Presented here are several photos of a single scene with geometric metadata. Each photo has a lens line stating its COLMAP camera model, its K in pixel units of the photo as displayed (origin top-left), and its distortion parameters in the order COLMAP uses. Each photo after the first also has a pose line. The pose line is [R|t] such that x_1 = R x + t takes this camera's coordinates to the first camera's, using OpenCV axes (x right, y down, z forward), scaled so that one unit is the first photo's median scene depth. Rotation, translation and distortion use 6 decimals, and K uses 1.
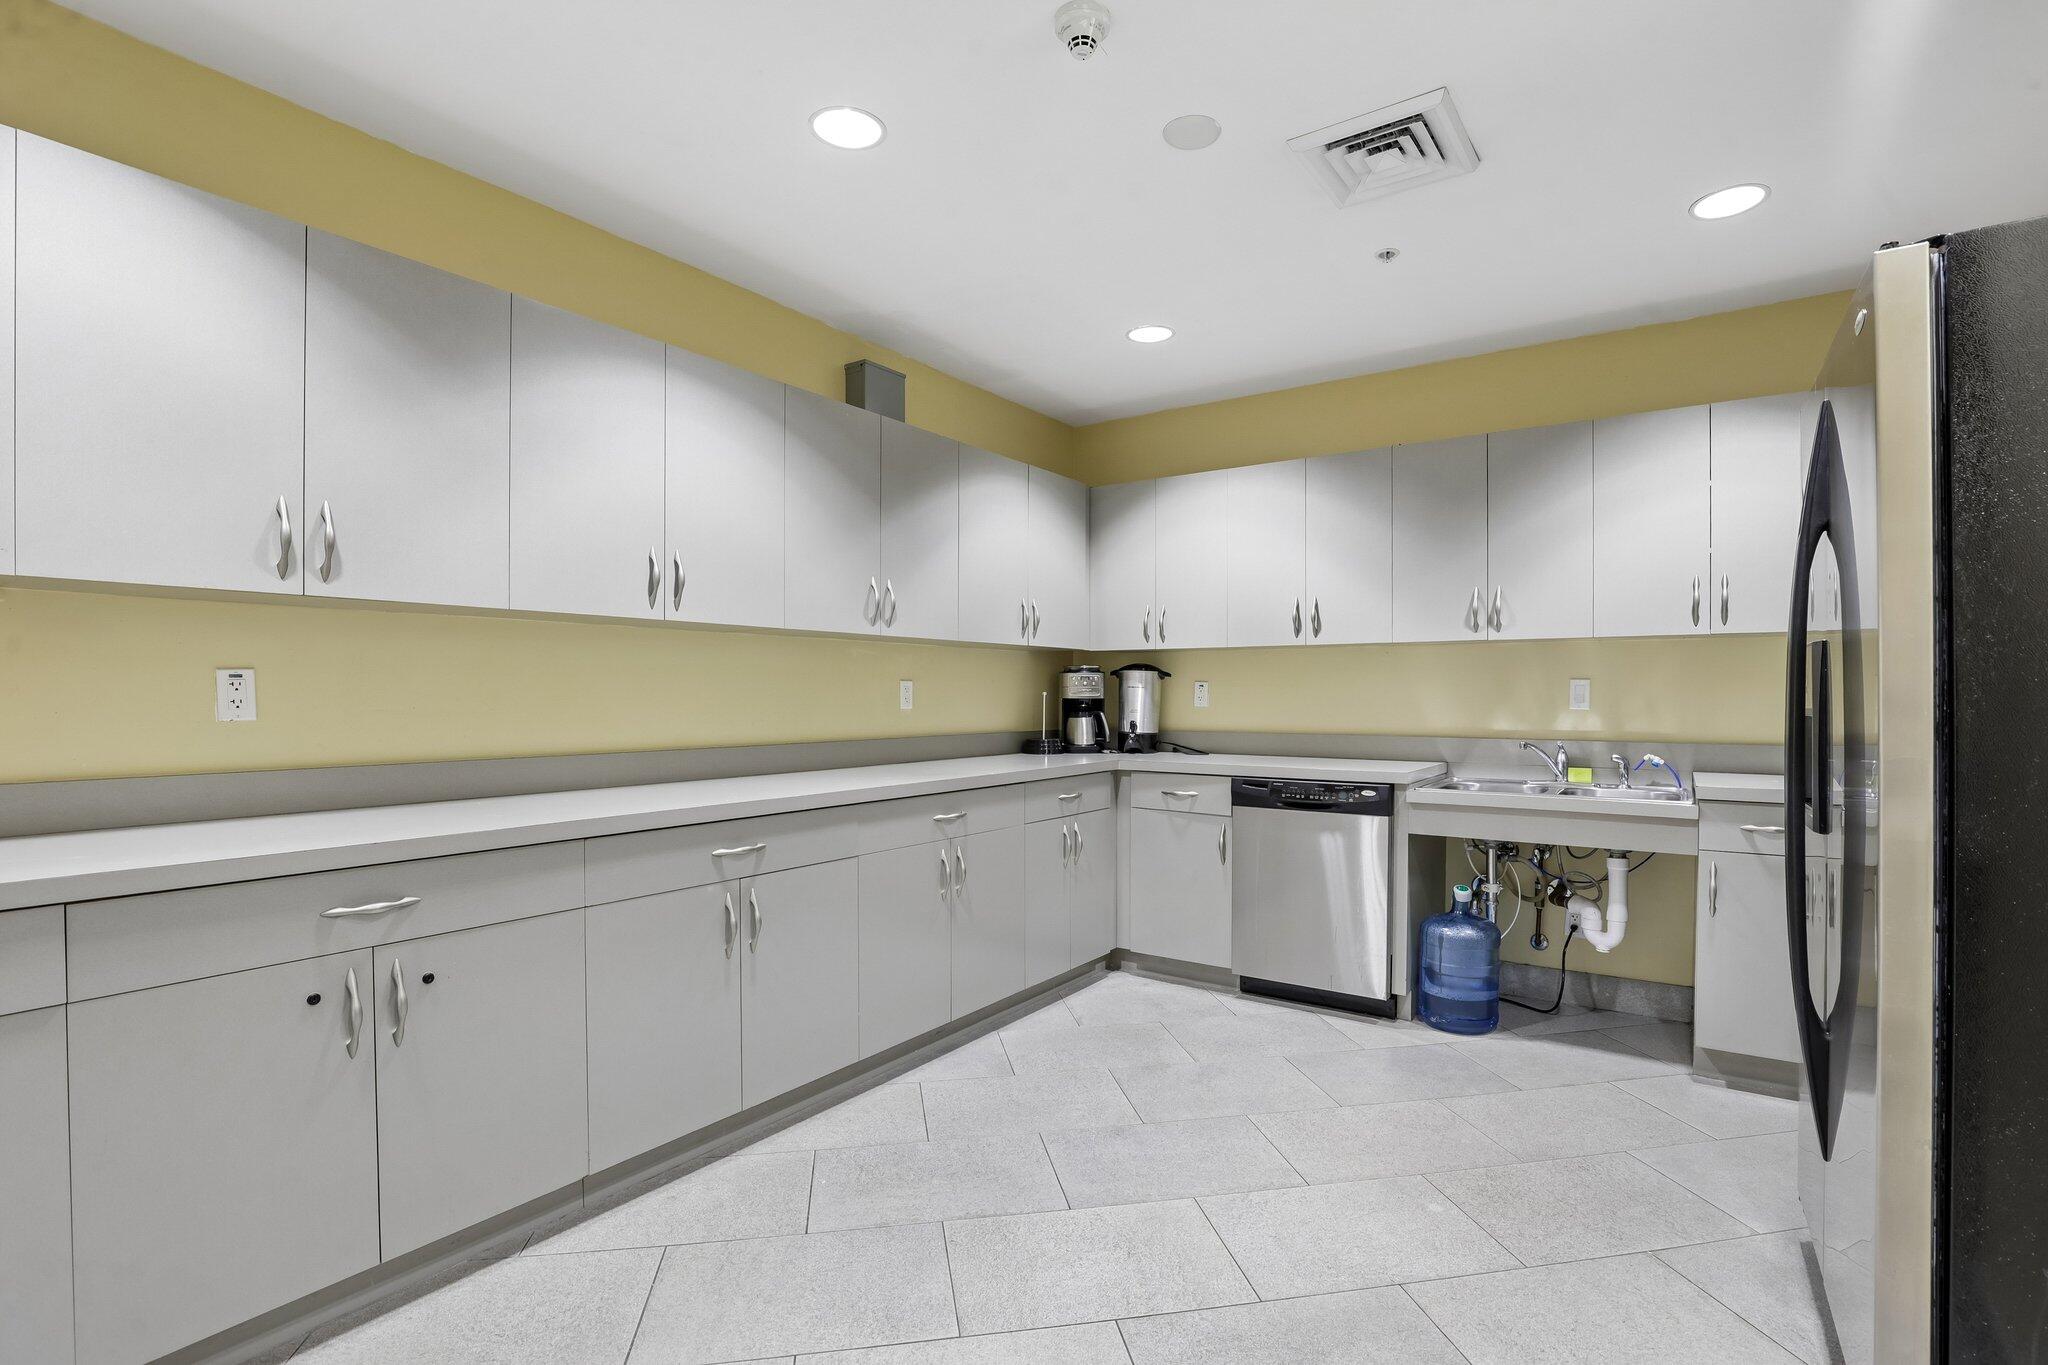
lens RADIAL K [[944.5, 0, 1035.9], [0, 944.5, 689.9], [0, 0, 1]] dist [-0.033042, 0.005758]
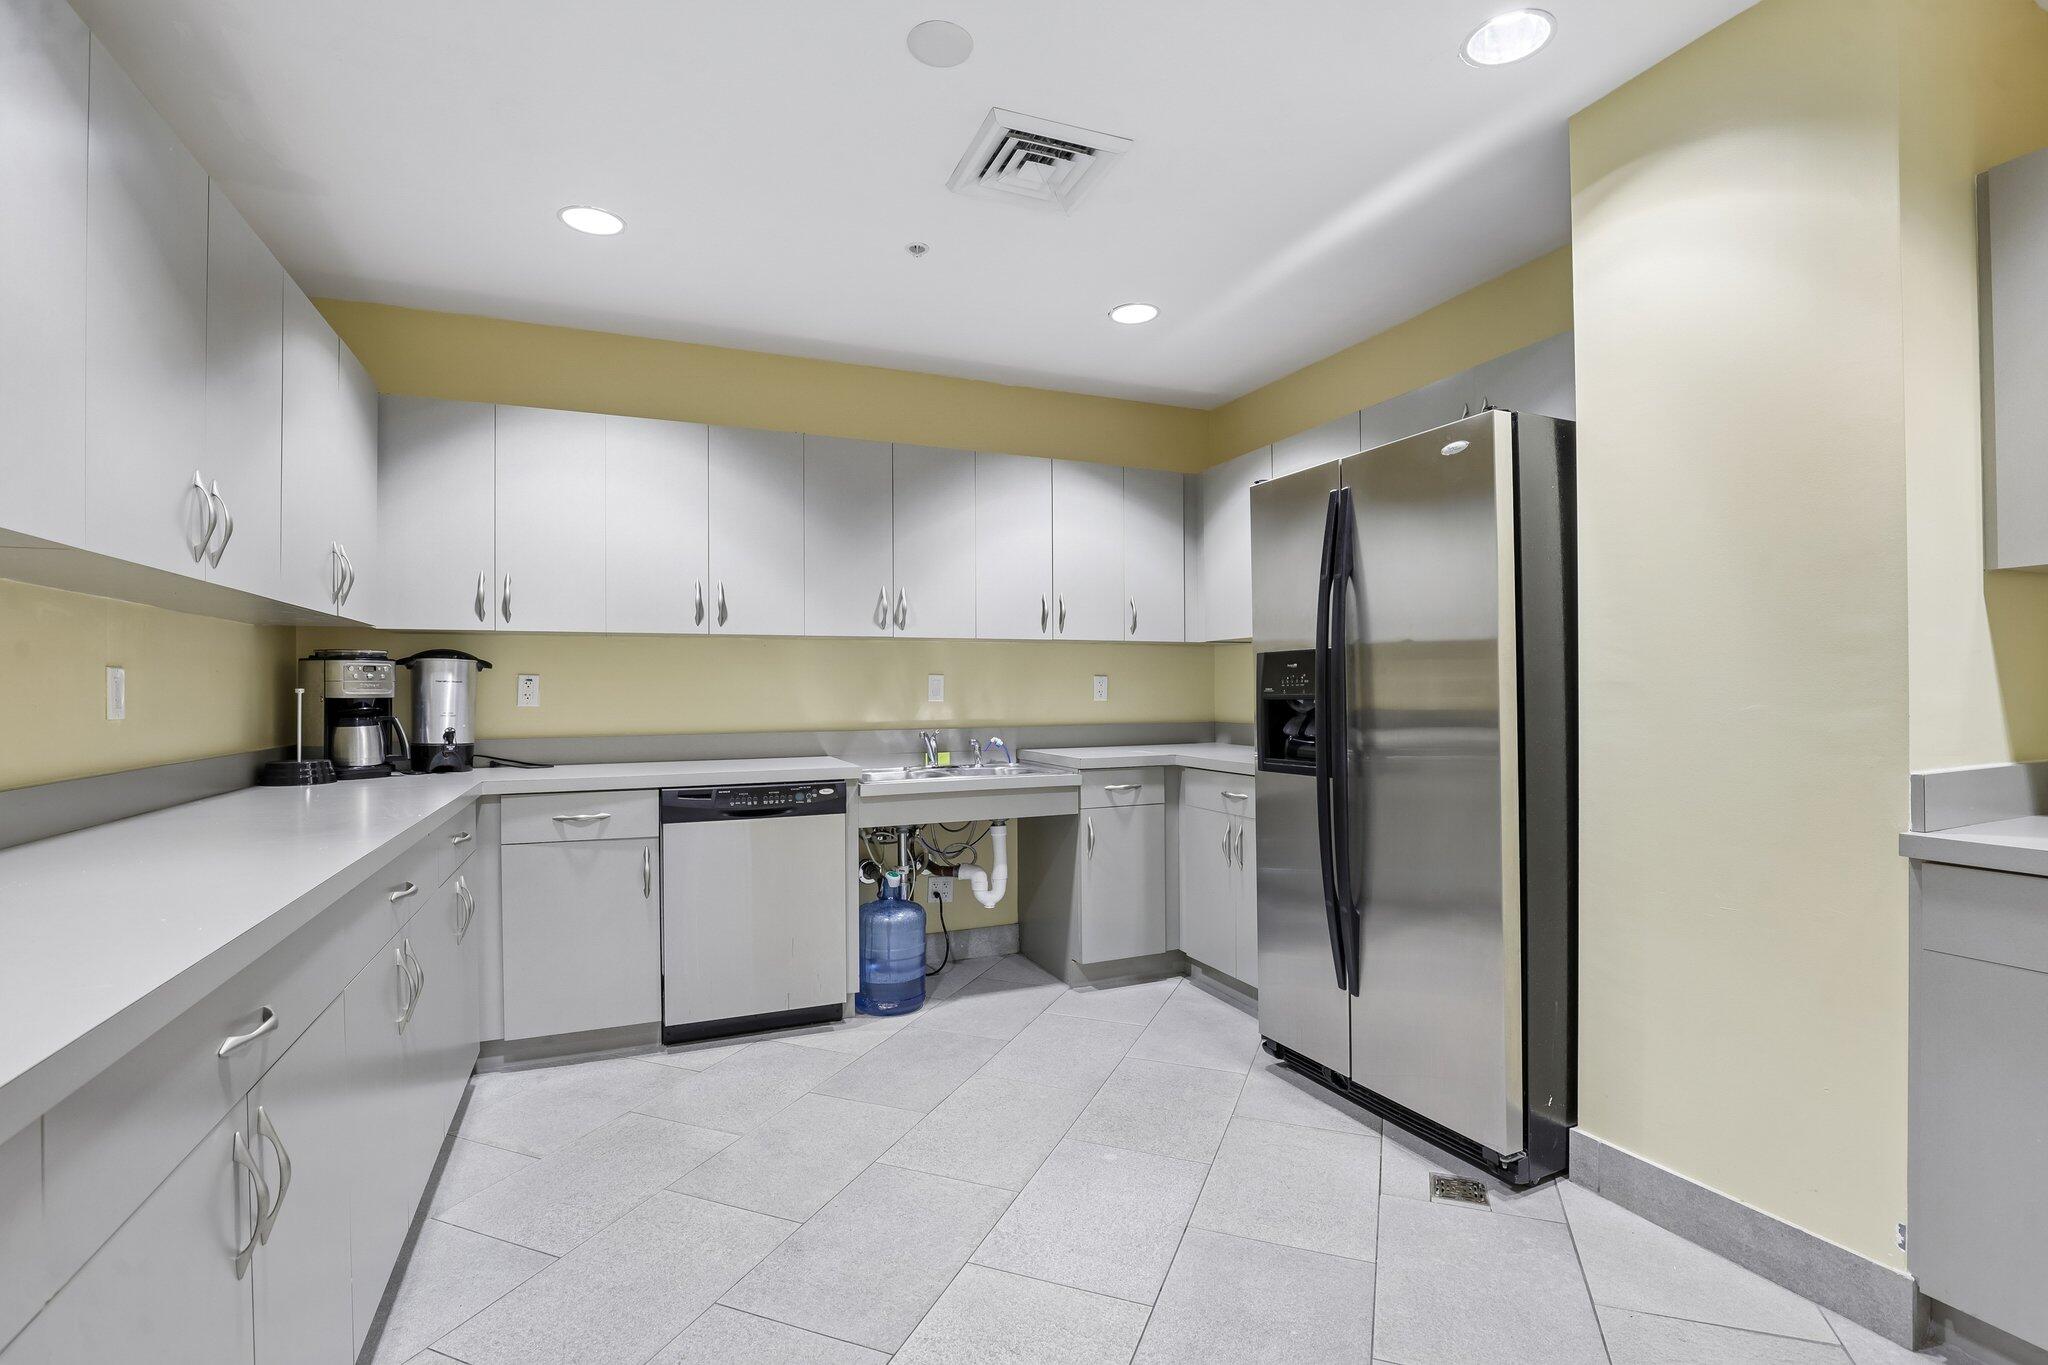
lens RADIAL K [[943.4, 0, 1024.9], [0, 943.4, 679.7], [0, 0, 1]] dist [-0.027128, 0.000536]
pose [[0.532467, 0.004145, 0.846441, -0.333114], [0.004619, 0.999959, -0.007803, 0.004012], [-0.846438, 0.008065, 0.532426, 0.298668]]
